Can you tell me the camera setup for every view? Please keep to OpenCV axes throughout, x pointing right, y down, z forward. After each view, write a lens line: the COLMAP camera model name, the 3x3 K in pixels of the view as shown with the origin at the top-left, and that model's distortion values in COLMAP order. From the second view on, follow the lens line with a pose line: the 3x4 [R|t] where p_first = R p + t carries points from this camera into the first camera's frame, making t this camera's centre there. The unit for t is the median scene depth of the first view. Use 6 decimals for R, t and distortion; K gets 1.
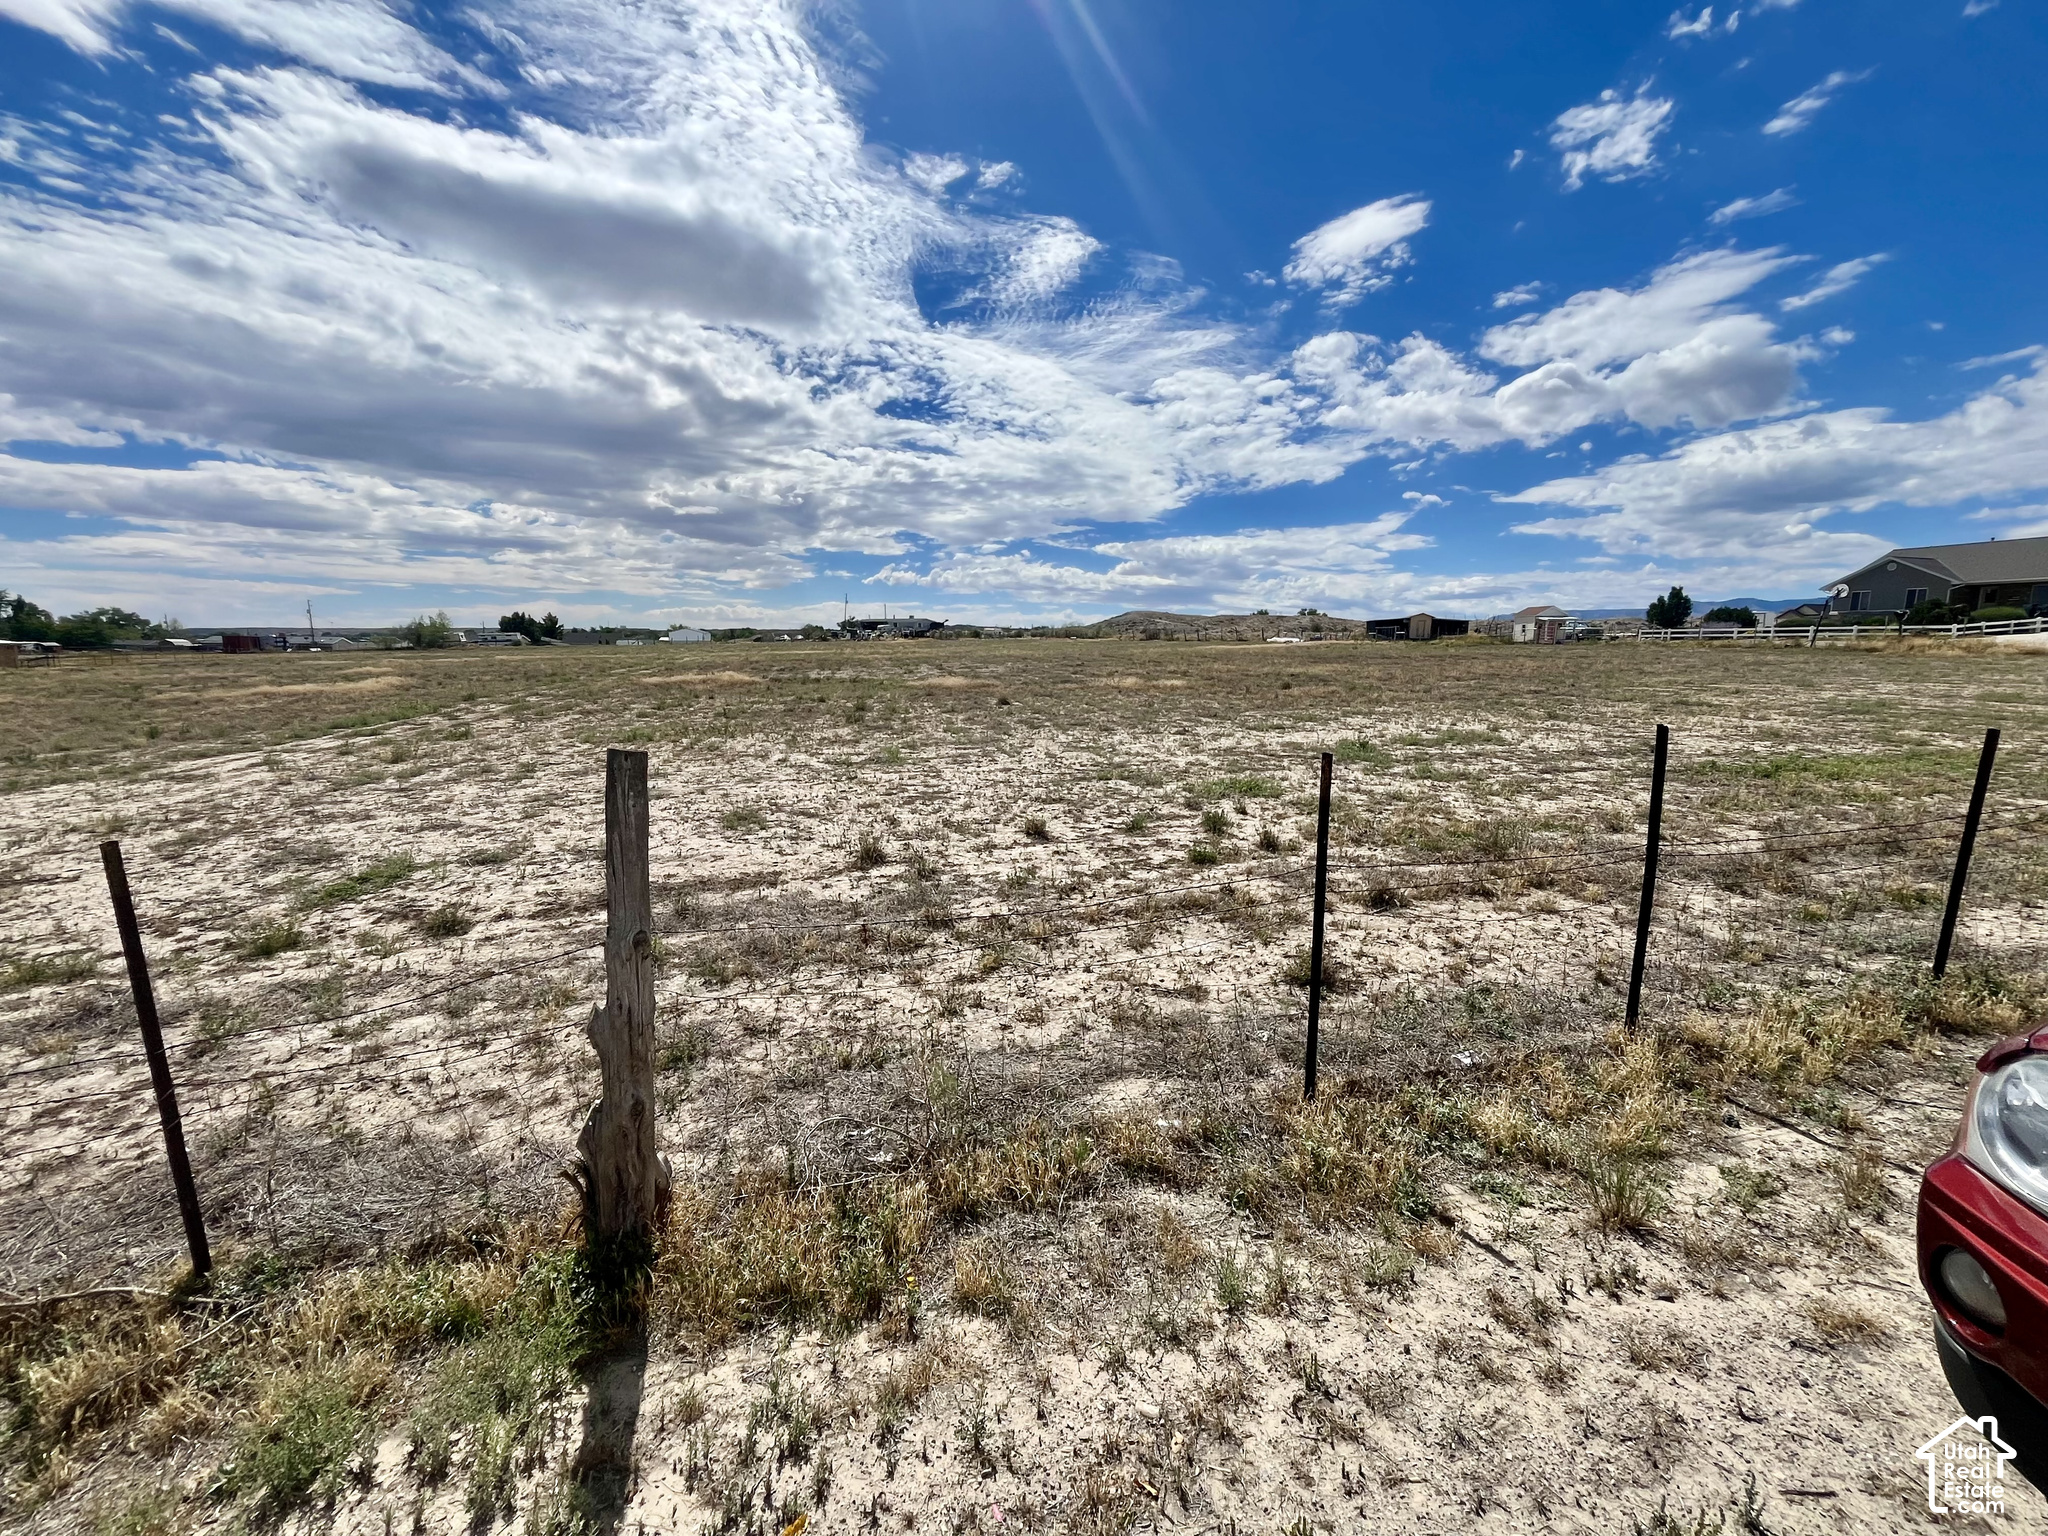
lens RADIAL K [[855.5, 0, 1025.4], [0, 855.5, 776.9], [0, 0, 1]] dist [-0.004112, -0.000271]
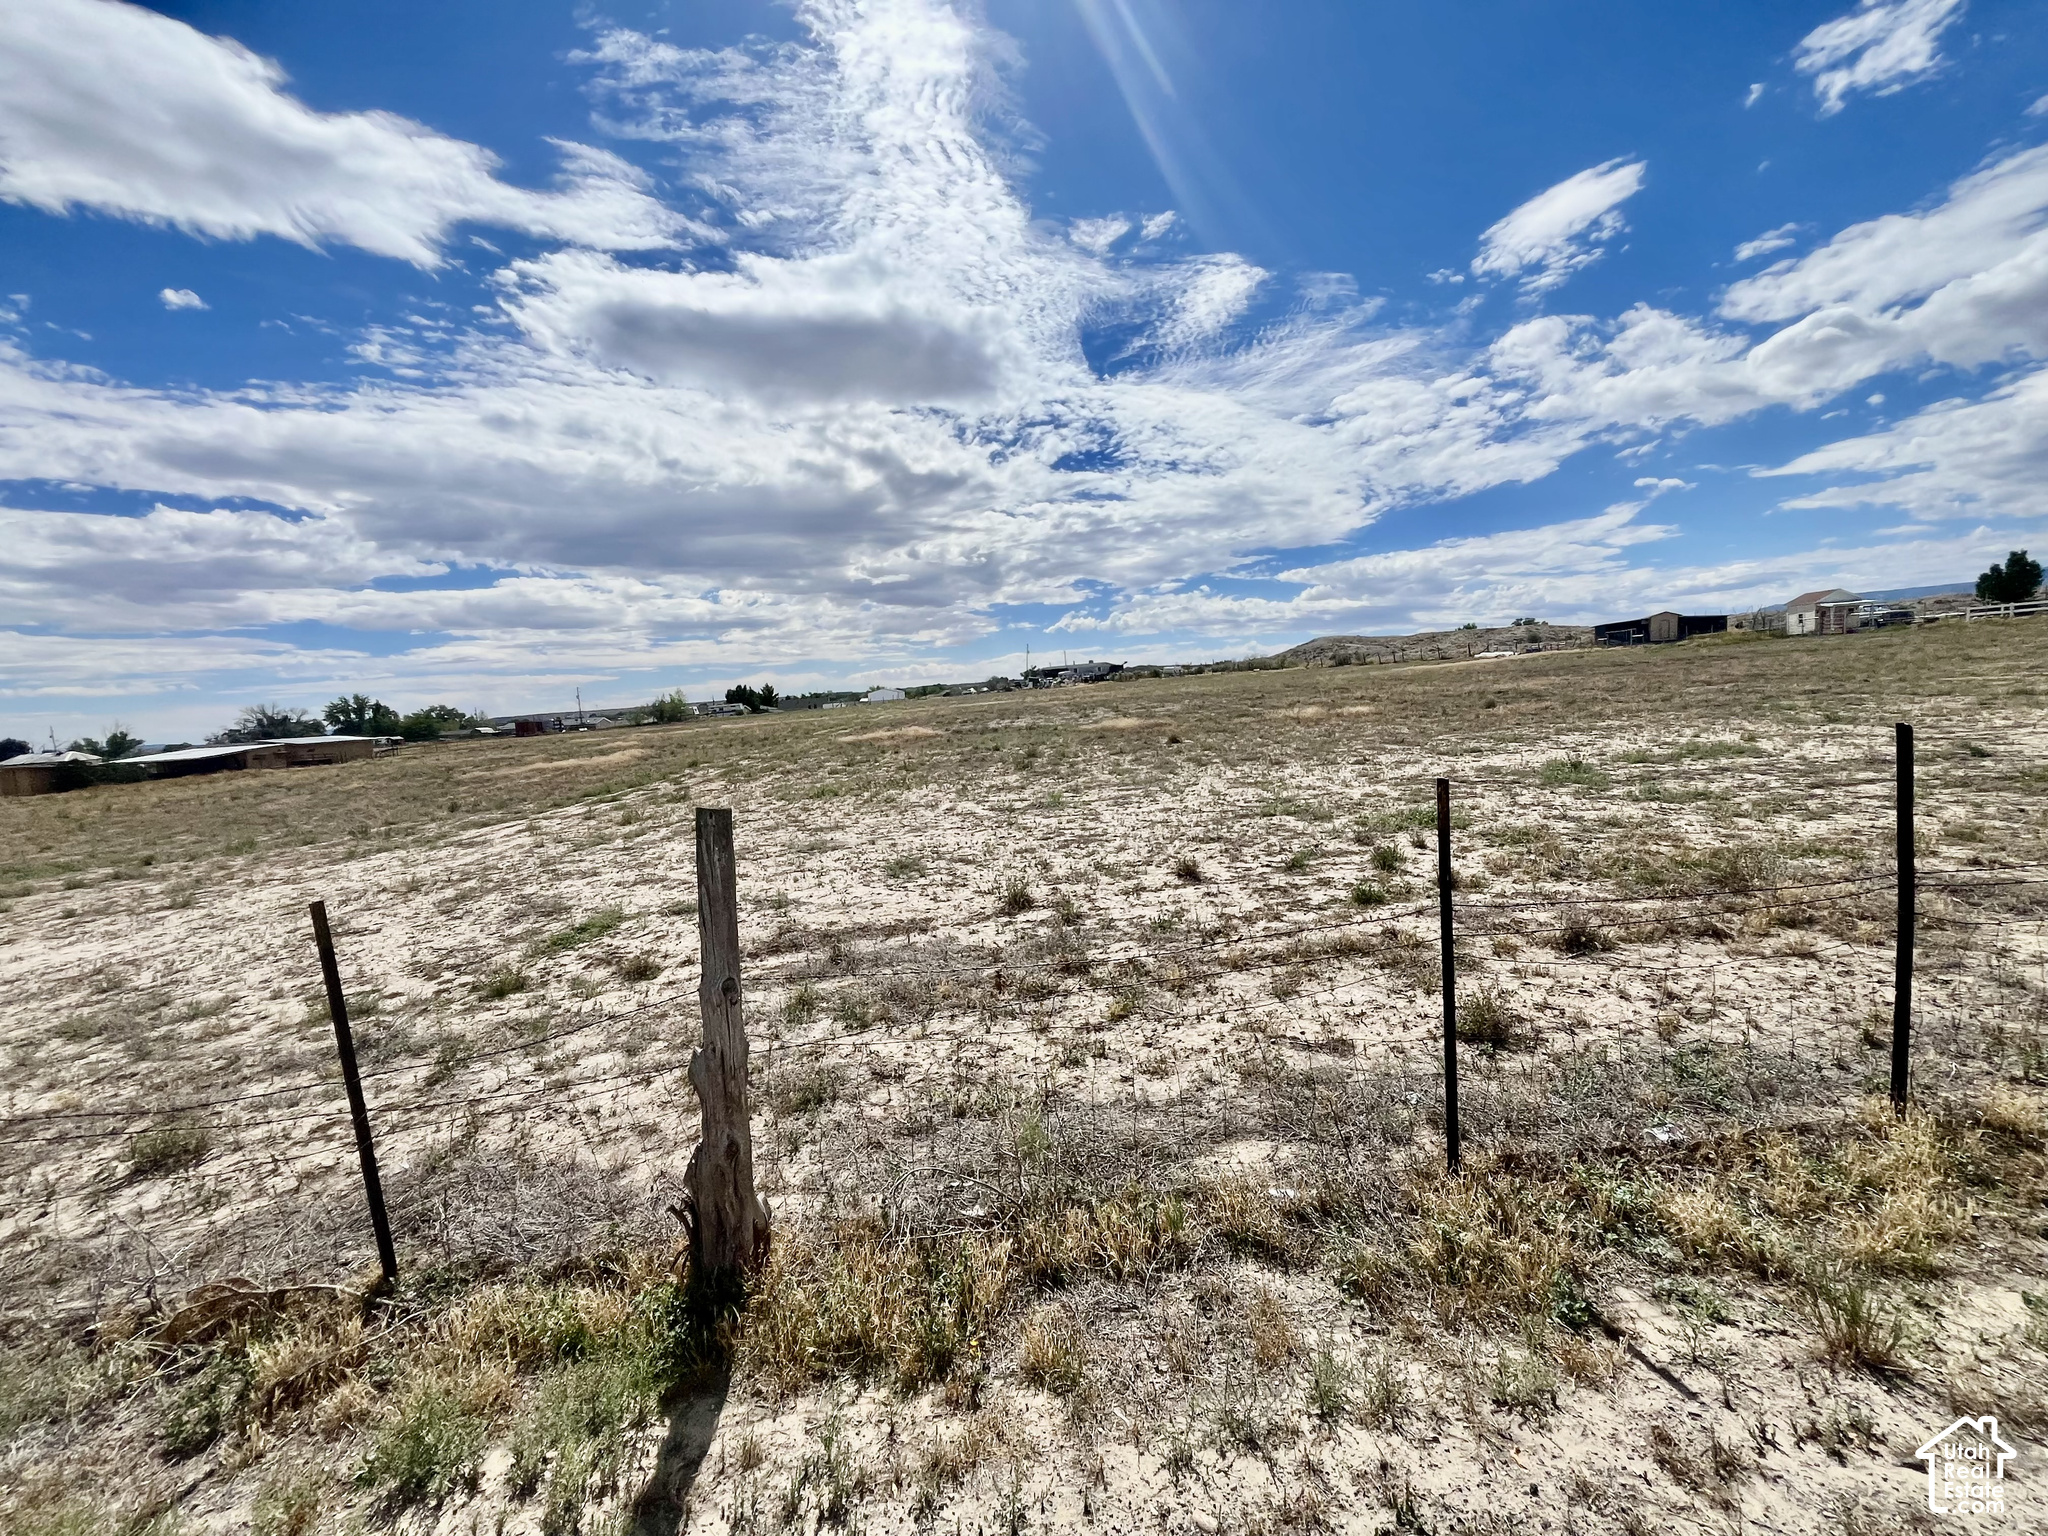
lens RADIAL K [[855.5, 0, 1025.4], [0, 855.5, 776.9], [0, 0, 1]] dist [-0.004112, -0.000271]
pose [[0.973459, -0.048777, -0.223601, 0.050612], [0.037797, 0.997872, -0.053124, 0.000224], [0.225717, 0.043263, 0.973232, 0.013068]]
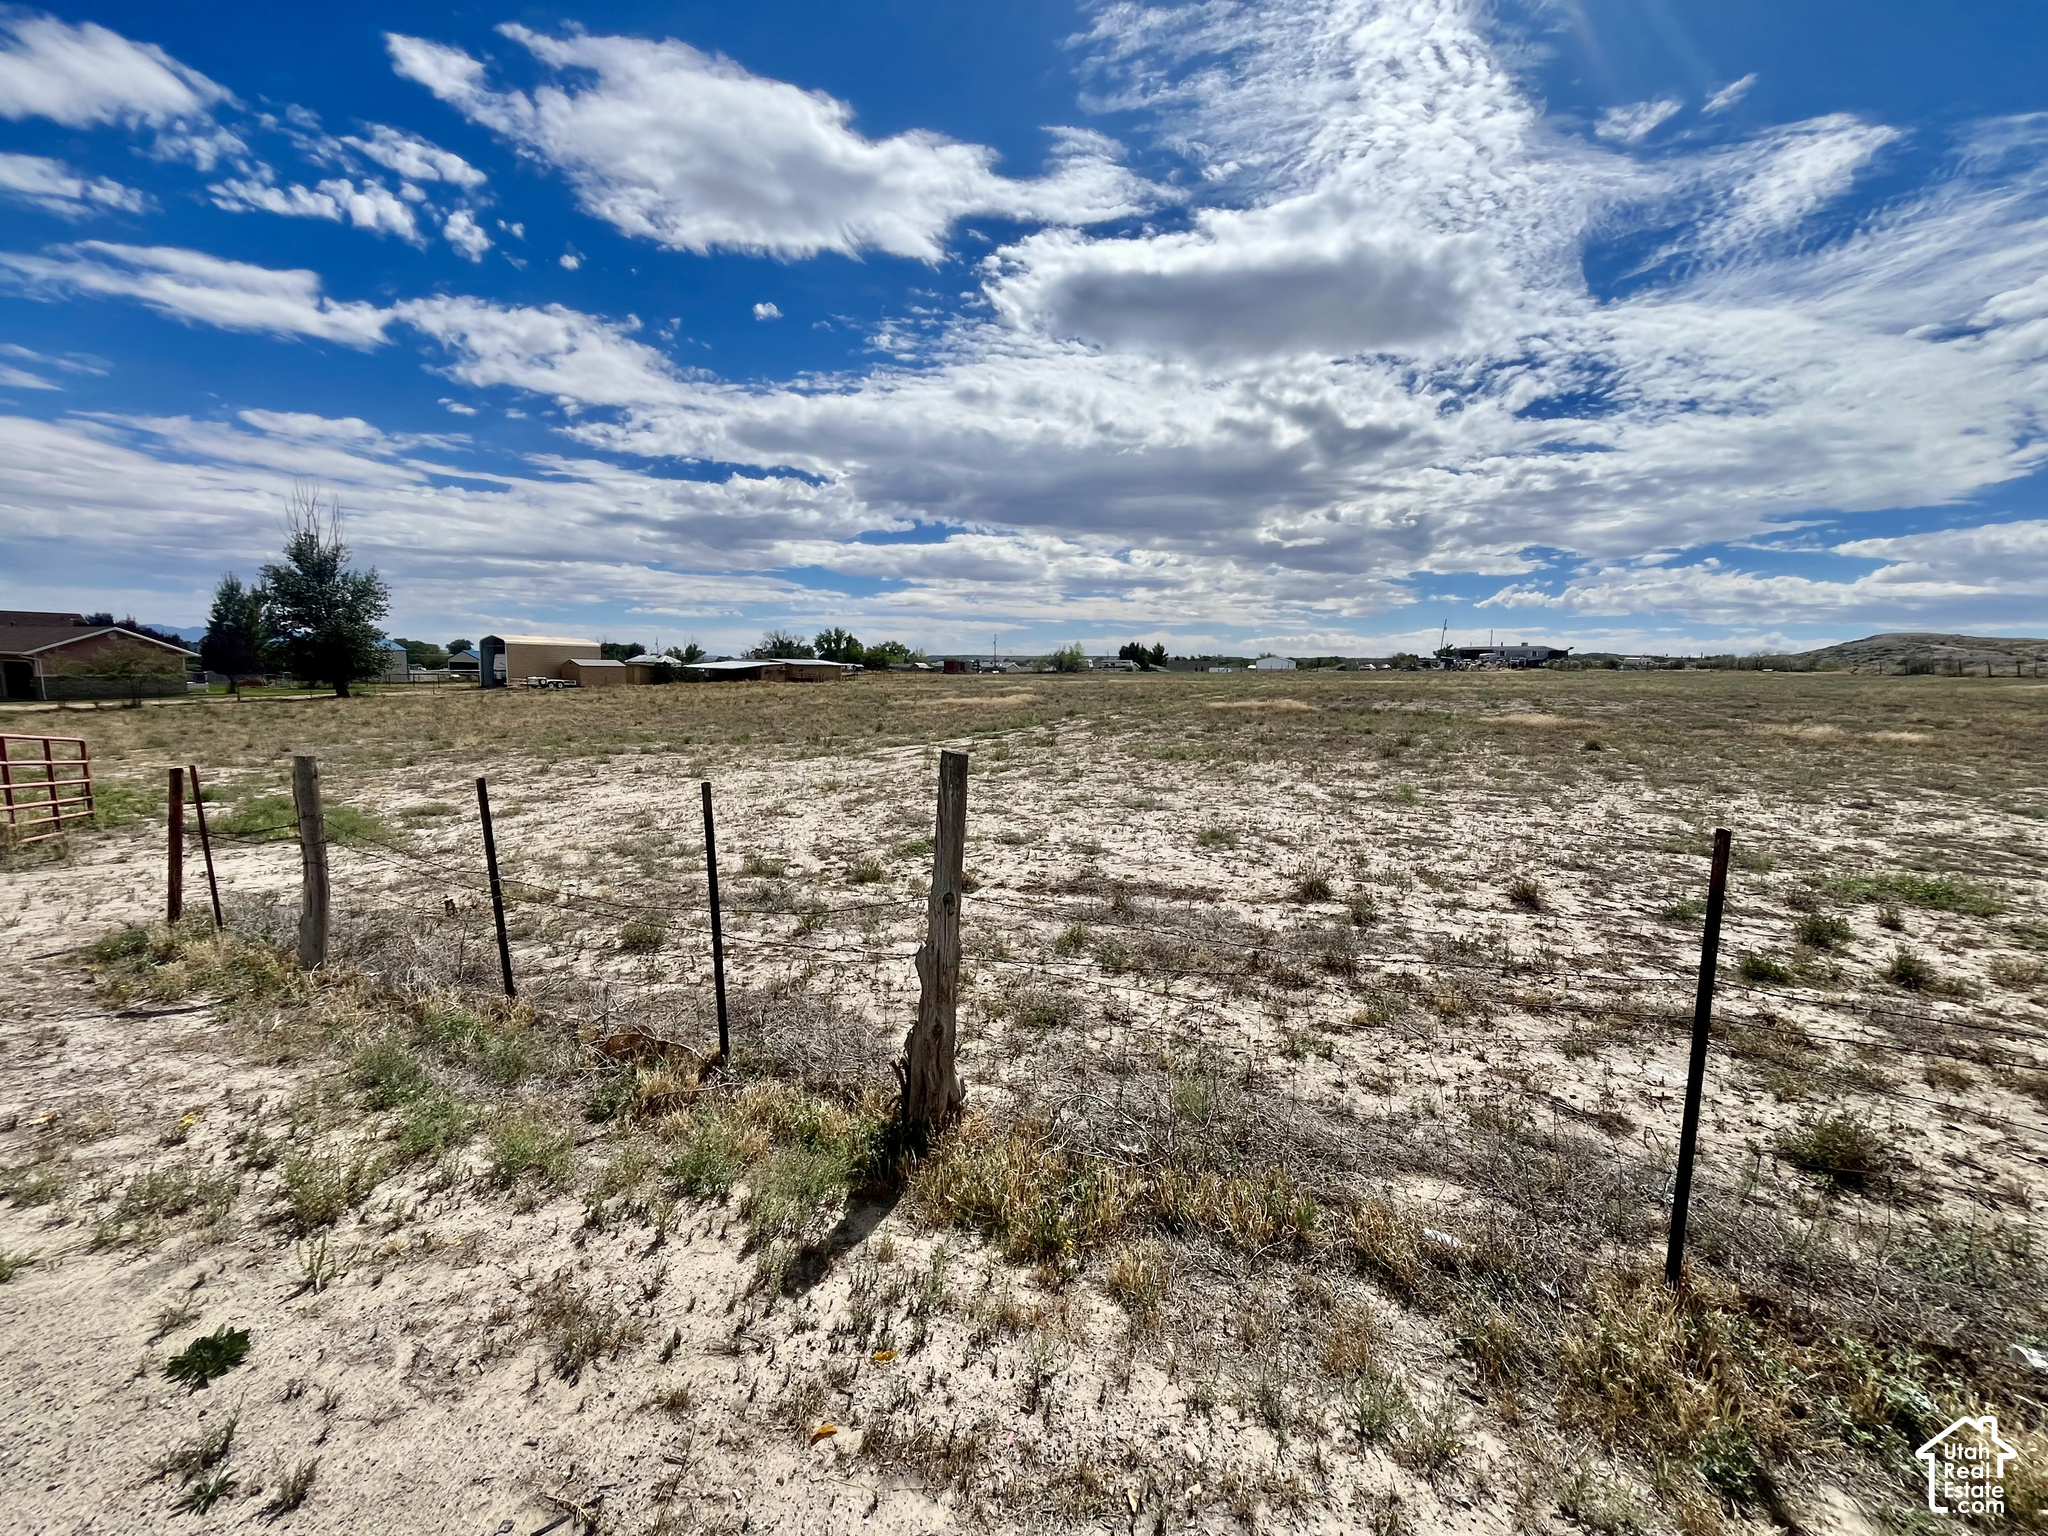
lens RADIAL K [[863.7, 0, 1012.4], [0, 863.7, 767.0], [0, 0, 1]] dist [0.002062, -0.000873]
pose [[0.769721, 0.082861, -0.632980, 0.139584], [-0.111314, 0.993771, -0.005270, -0.003384], [0.628600, 0.074516, 0.774151, 0.011084]]
